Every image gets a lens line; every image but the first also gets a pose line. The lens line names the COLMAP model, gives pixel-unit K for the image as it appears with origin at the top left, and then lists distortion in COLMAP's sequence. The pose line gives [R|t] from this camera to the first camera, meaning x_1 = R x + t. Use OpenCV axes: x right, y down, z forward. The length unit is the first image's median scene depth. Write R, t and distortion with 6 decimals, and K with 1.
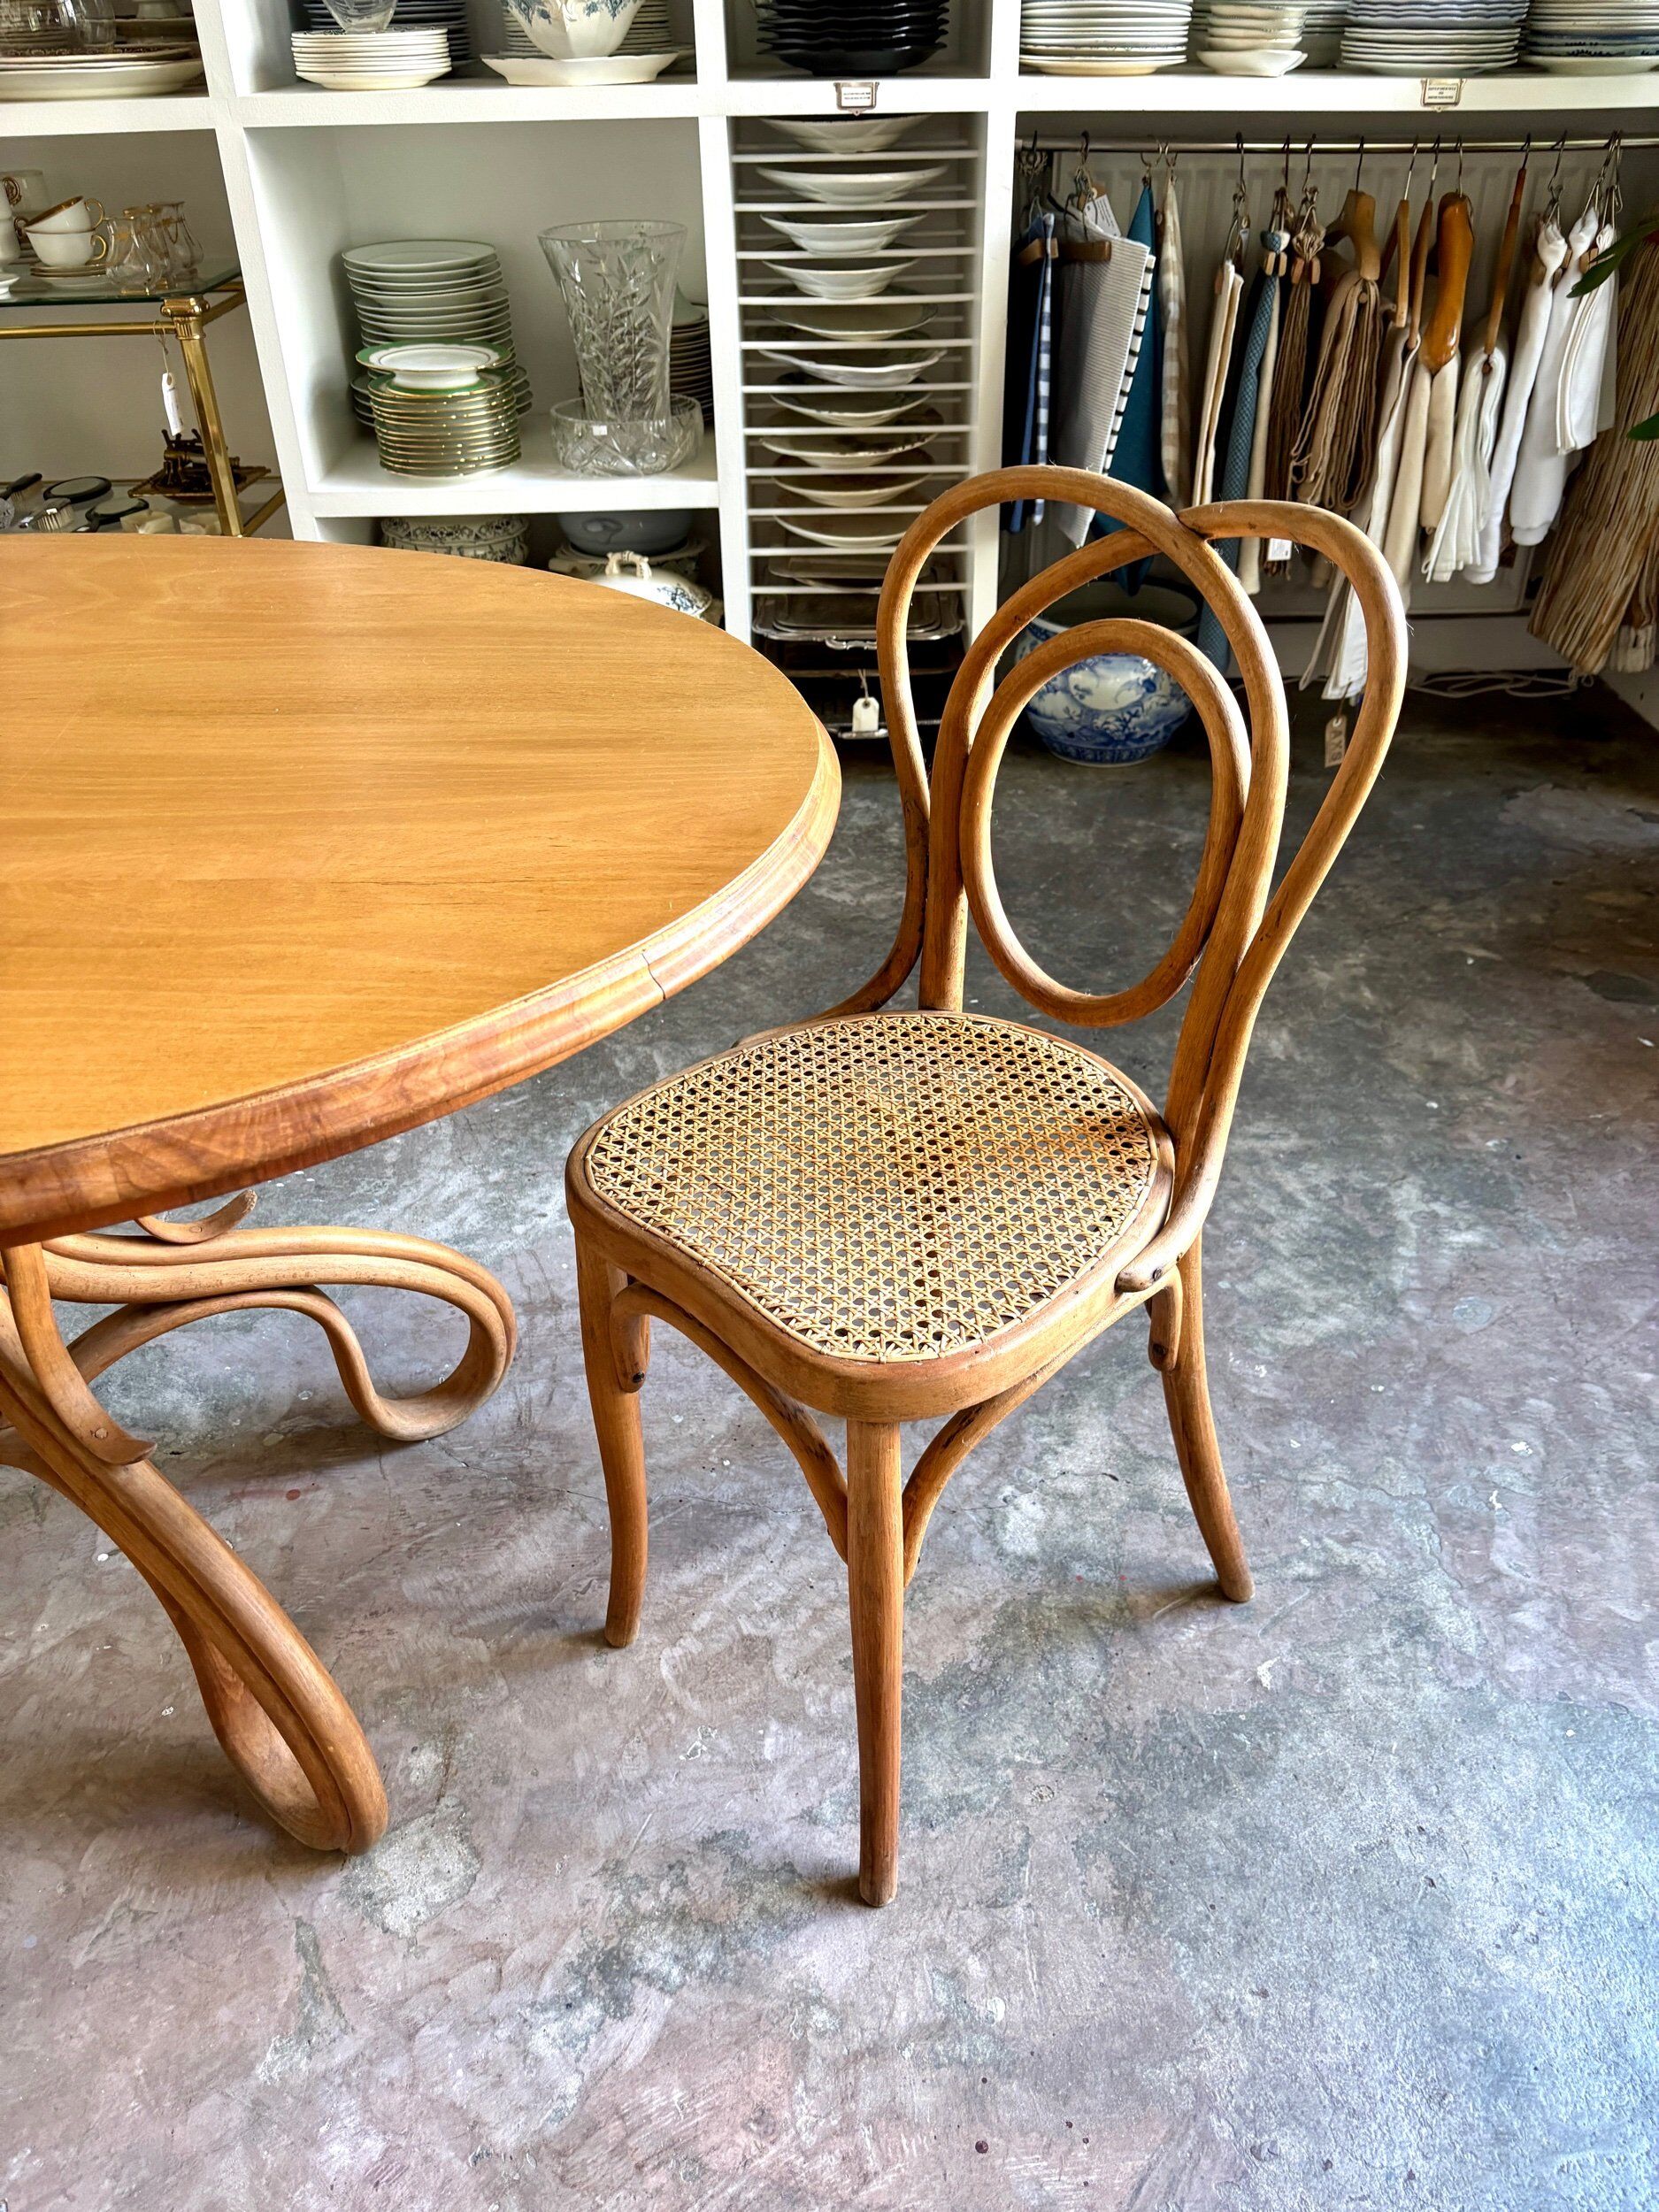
lens RADIAL K [[1683.0, 0, 834.0], [0, 1683.0, 1119.7], [0, 0, 1]] dist [0.009234, 0.005936]
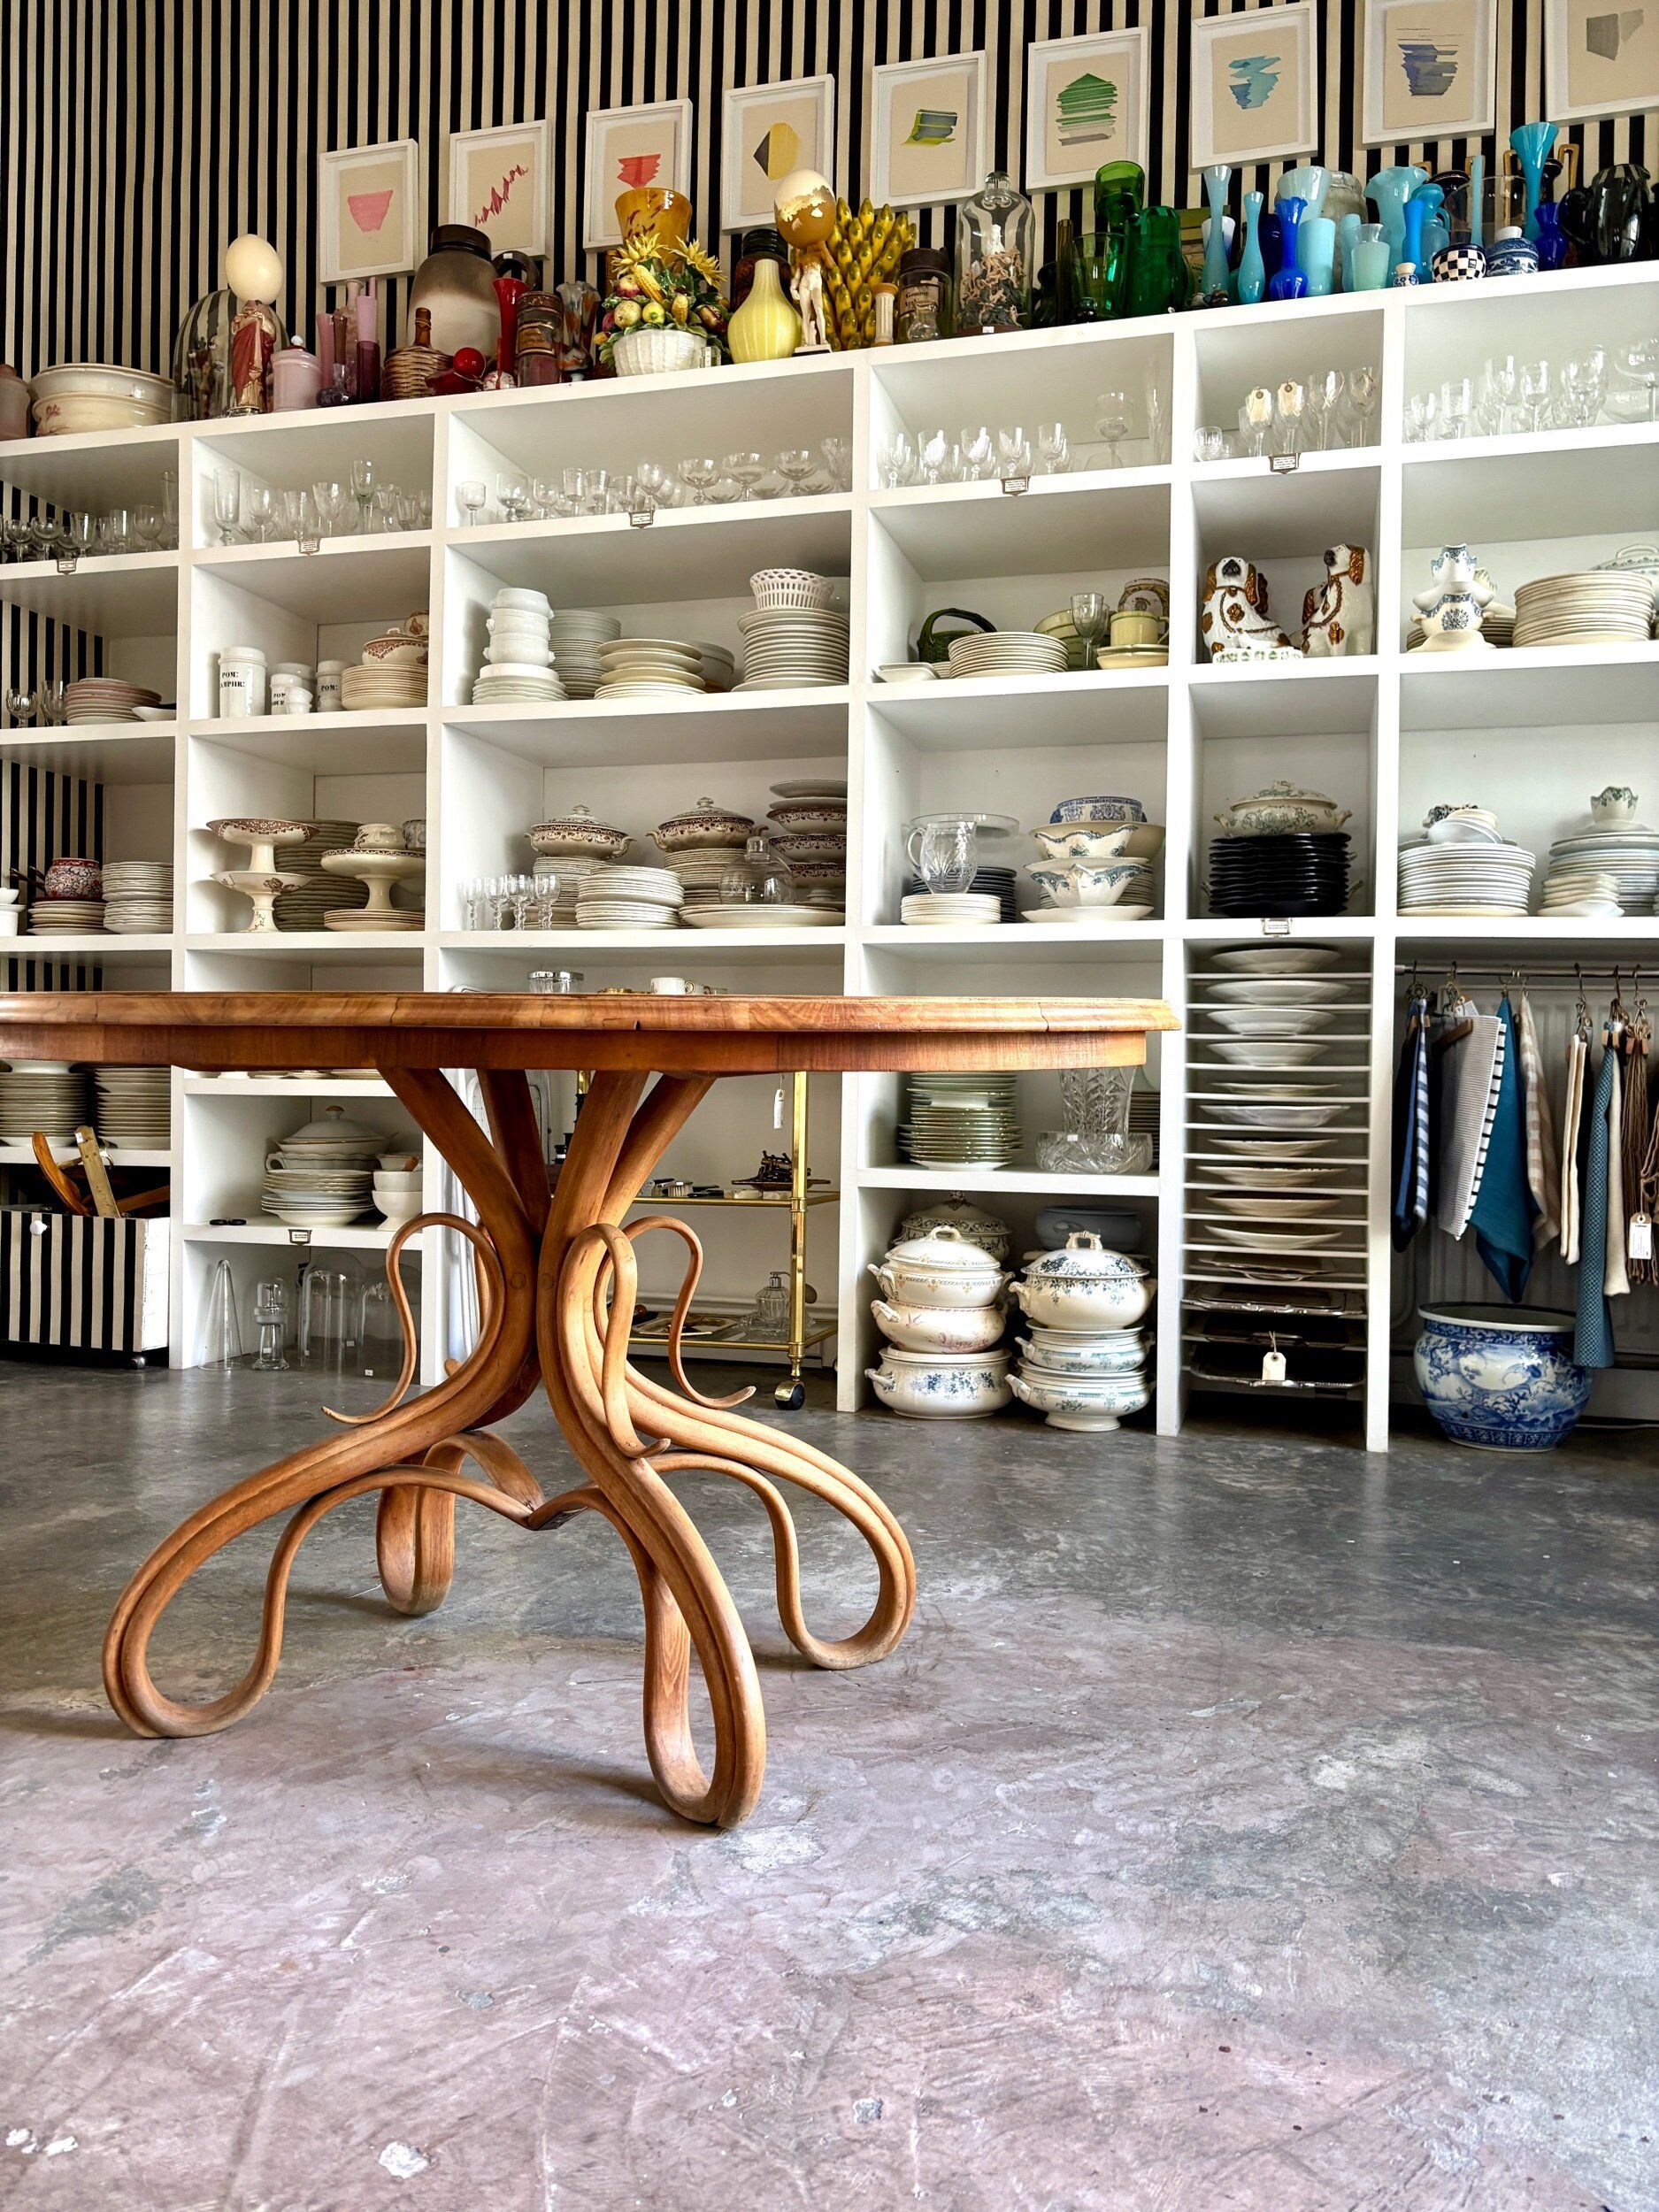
lens RADIAL K [[1680.0, 0, 829.1], [0, 1680.0, 1090.0], [0, 0, 1]] dist [0.011316, -0.000295]
pose [[0.956669, 0.030926, -0.289531, 0.118548], [-0.189355, 0.821453, -0.537921, 0.622593], [0.221201, 0.569437, 0.791715, -0.244608]]
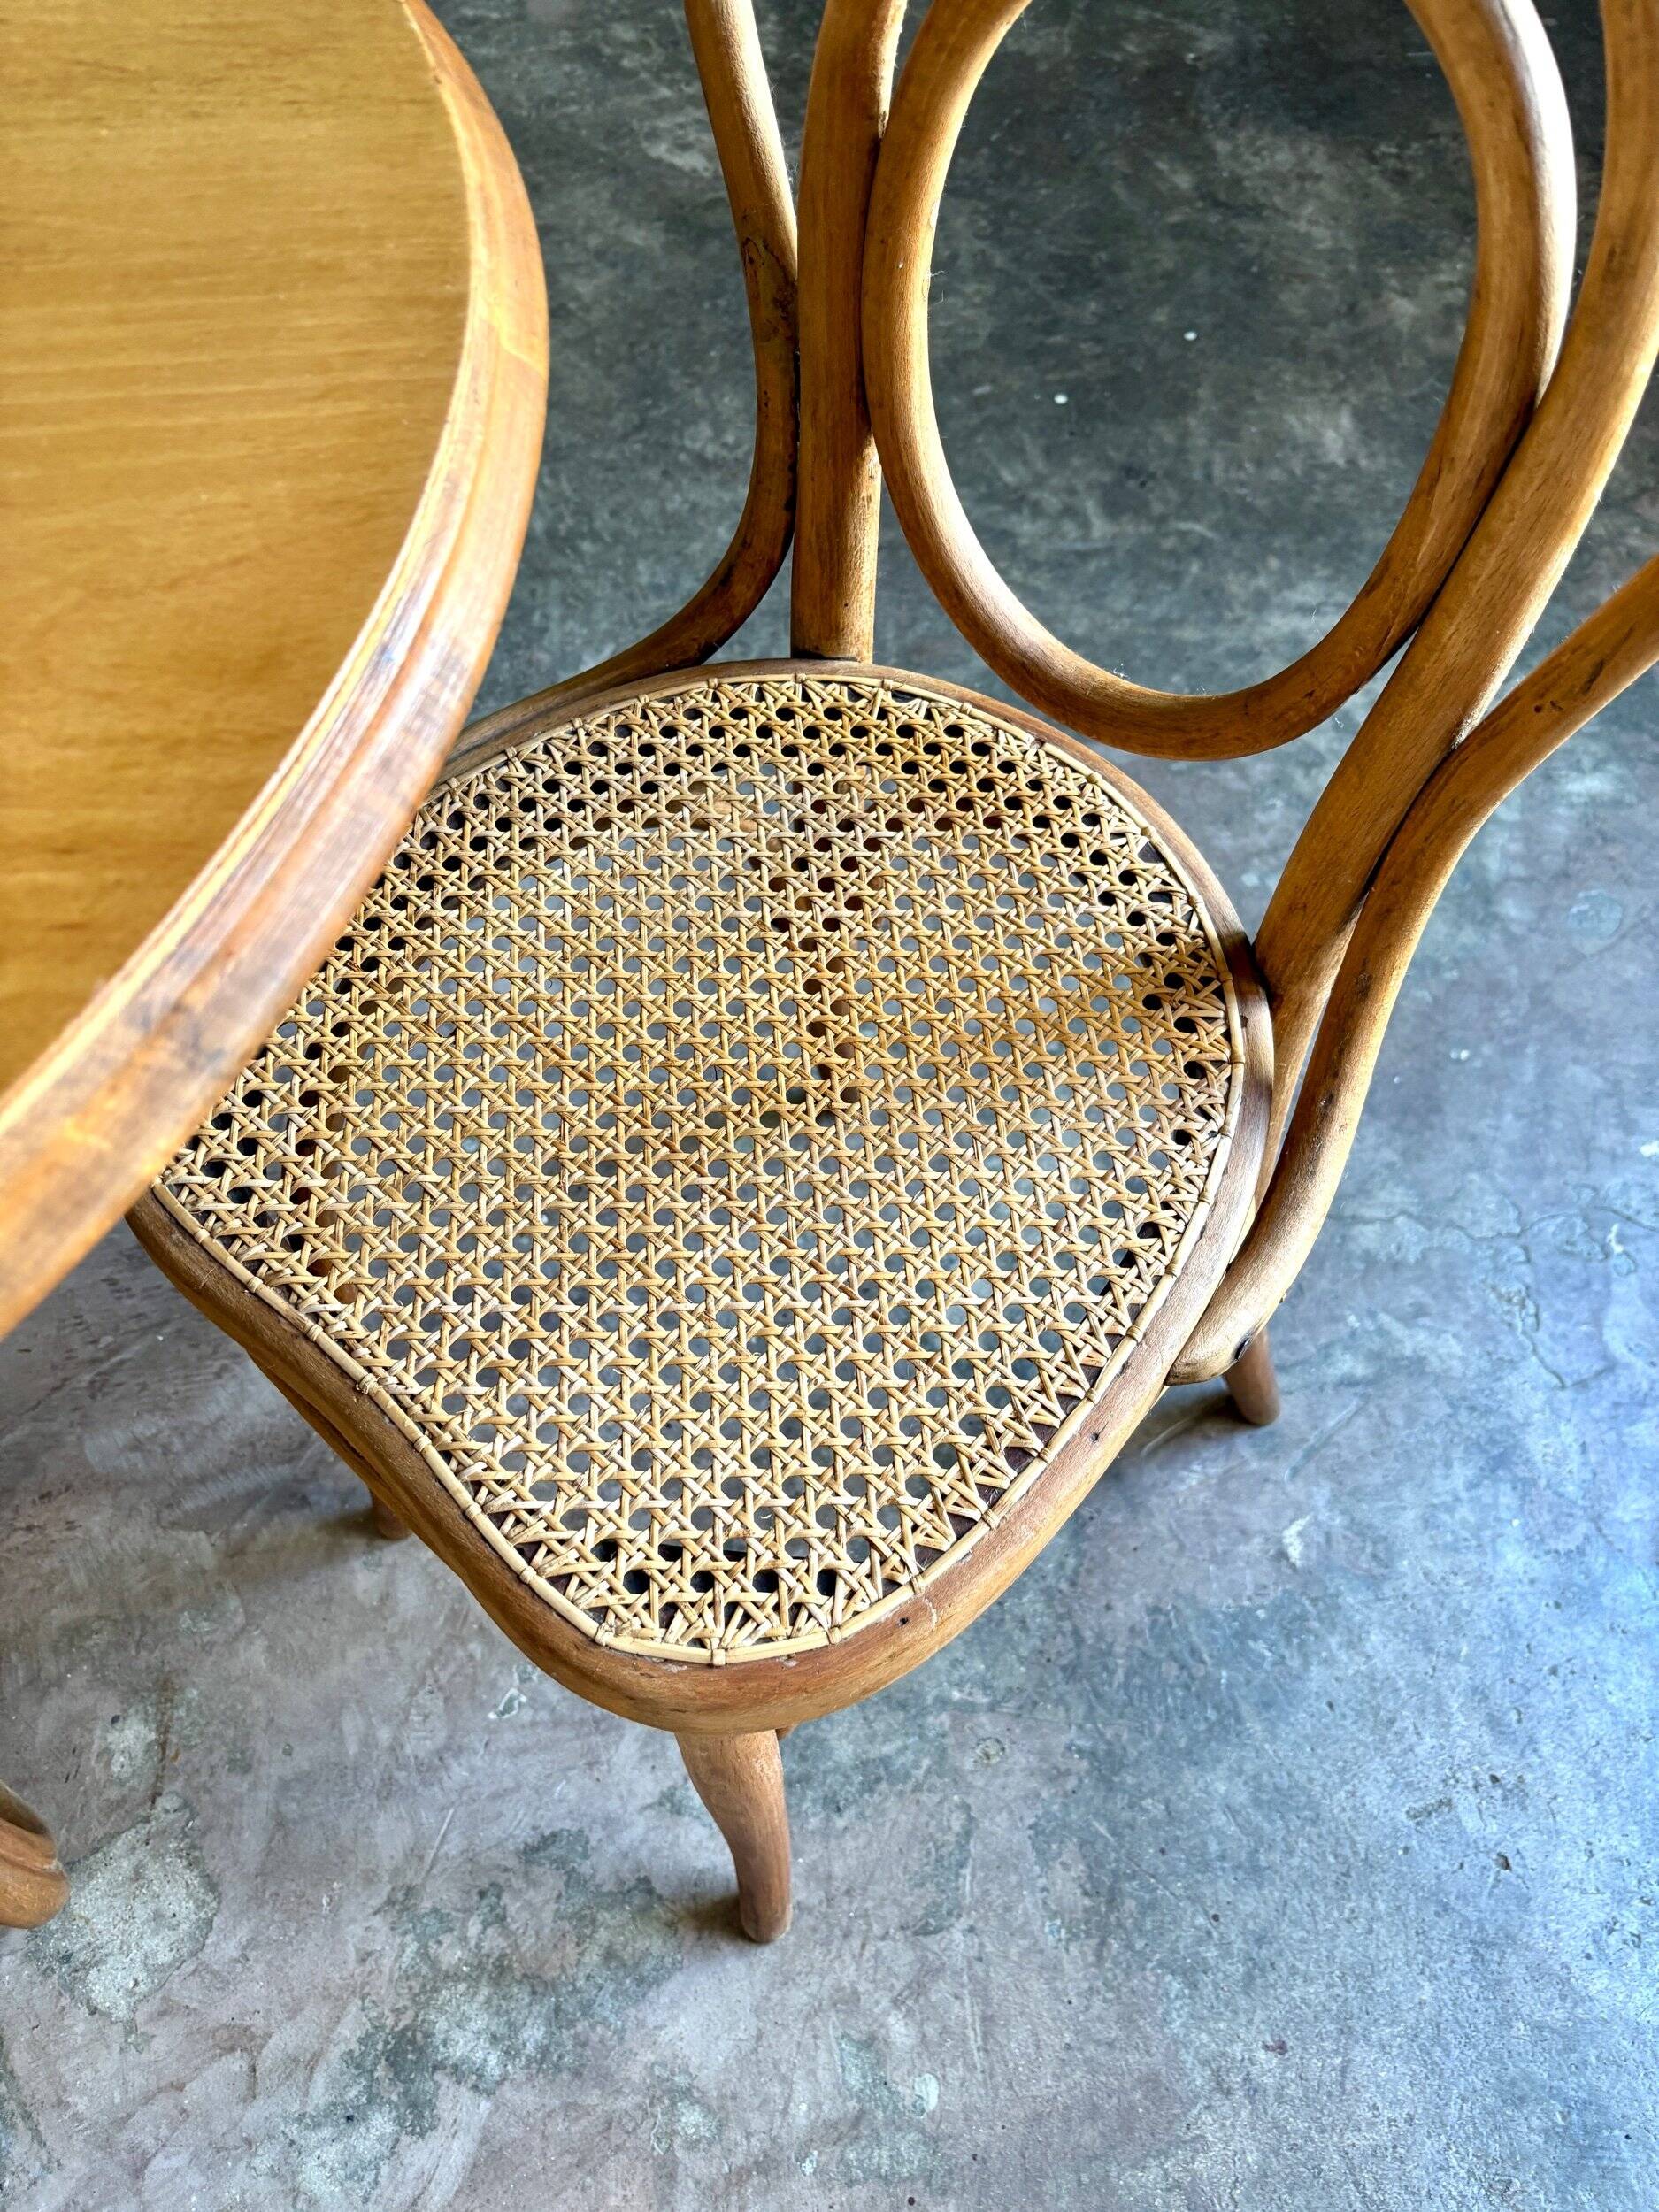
lens RADIAL K [[1676.8, 0, 831.9], [0, 1676.8, 1114.1], [0, 0, 1]] dist [0.040351, -0.056143]
pose [[0.998434, -0.039467, 0.039654, 0.037564], [0.018118, 0.898670, 0.438251, -0.171958], [-0.052932, -0.436846, 0.897978, 0.469451]]
